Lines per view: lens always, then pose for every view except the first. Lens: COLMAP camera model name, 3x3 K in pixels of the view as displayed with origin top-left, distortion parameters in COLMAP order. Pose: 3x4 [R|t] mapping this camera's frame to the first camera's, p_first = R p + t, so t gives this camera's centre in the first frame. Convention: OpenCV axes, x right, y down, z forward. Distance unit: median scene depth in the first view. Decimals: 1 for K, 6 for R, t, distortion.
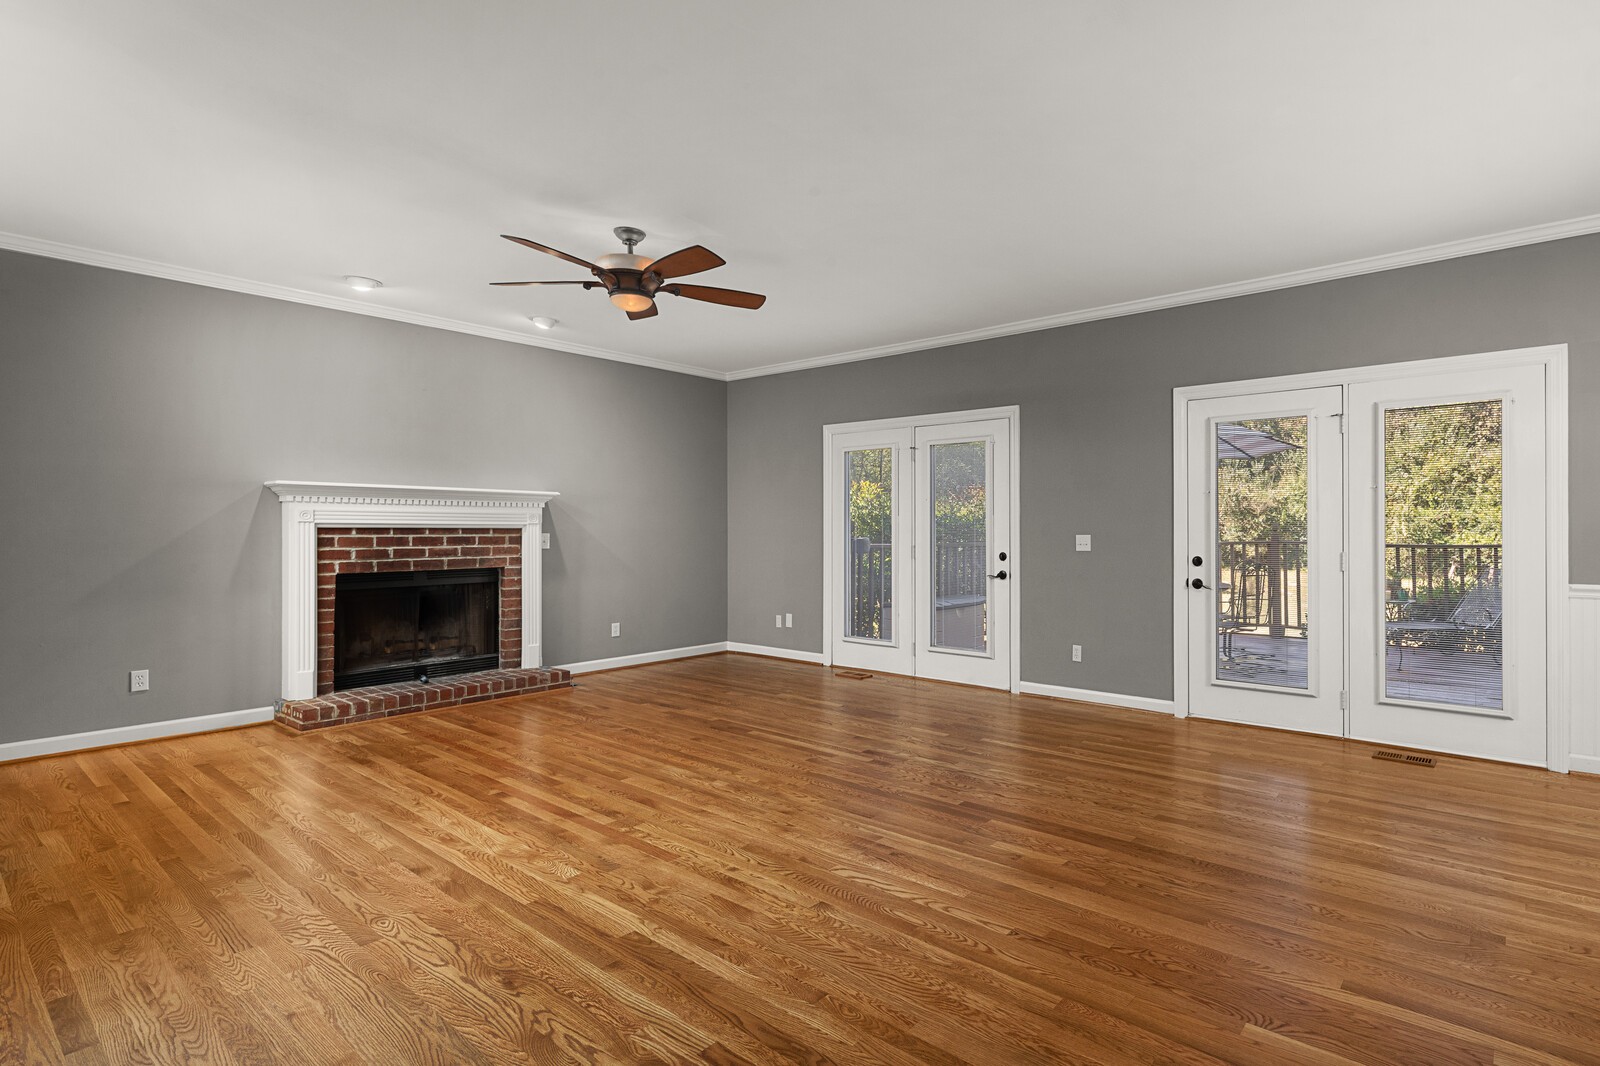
lens RADIAL K [[791.8, 0, 942.6], [0, 791.8, 526.5], [0, 0, 1]] dist [0.000740, -0.001224]
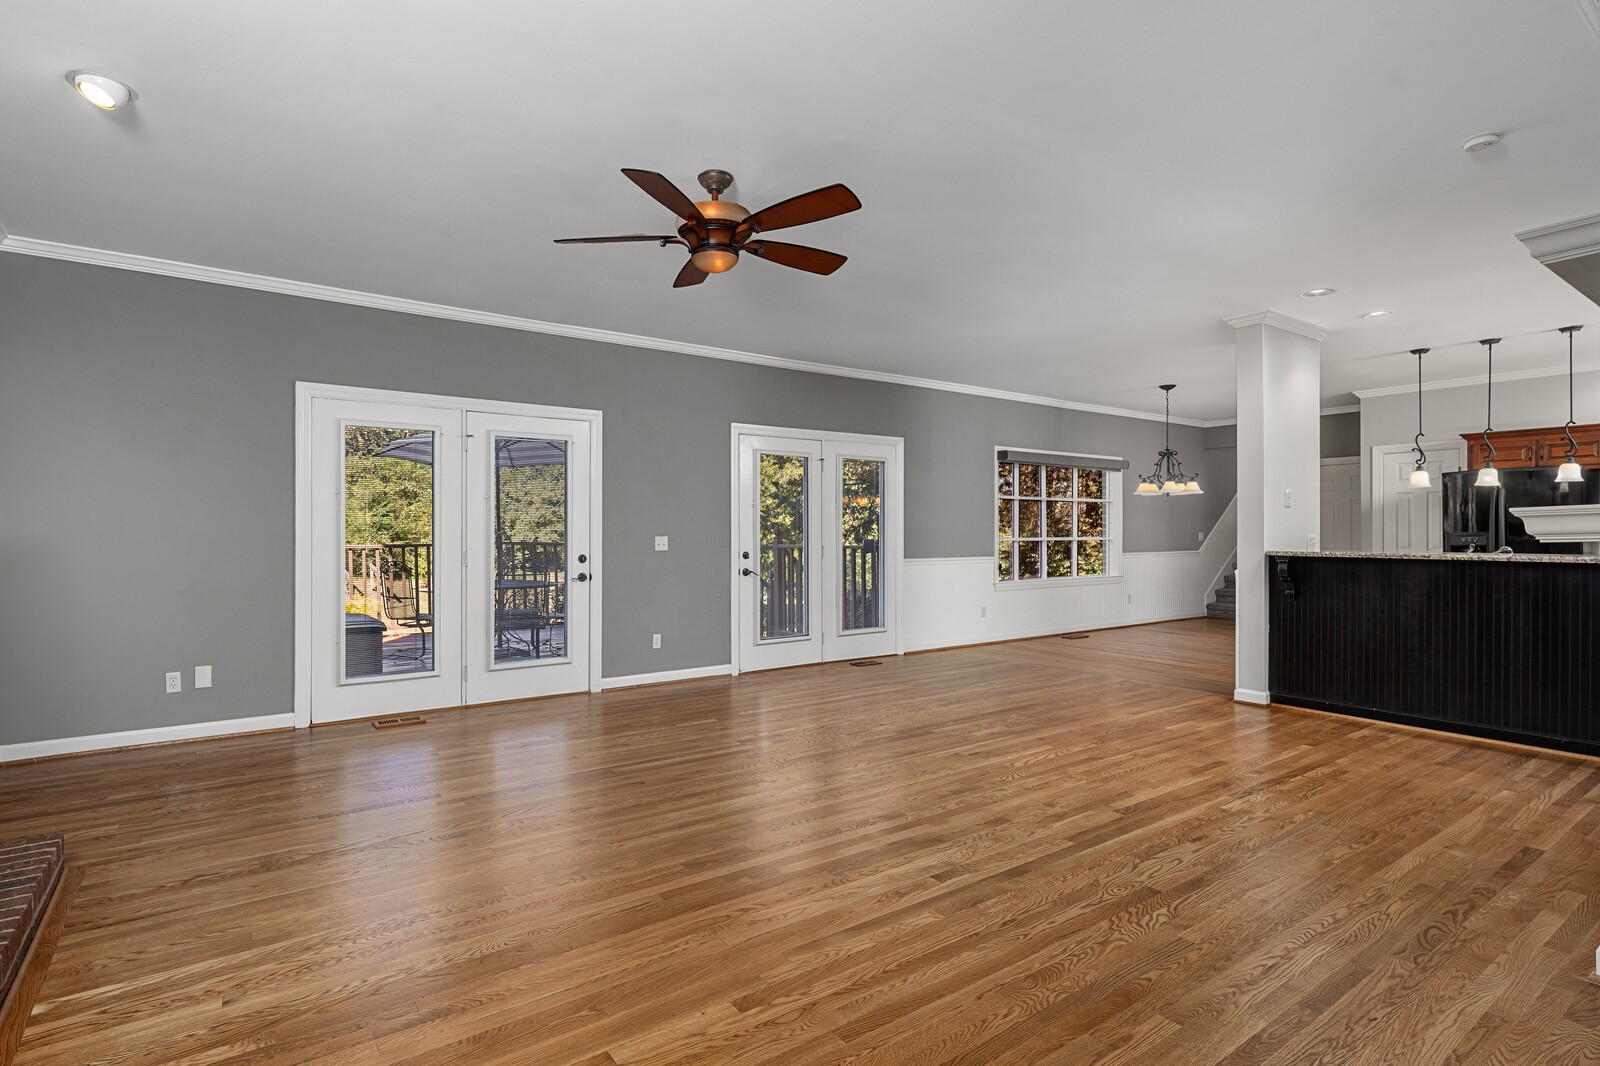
lens RADIAL K [[791.8, 0, 755.7], [0, 791.8, 533.2], [0, 0, 1]] dist [0.000740, -0.001224]
pose [[0.322994, -0.002685, 0.946397, -0.846488], [-0.002945, 0.999988, 0.003843, 0.001339], [-0.946396, -0.004028, 0.322982, 0.498663]]
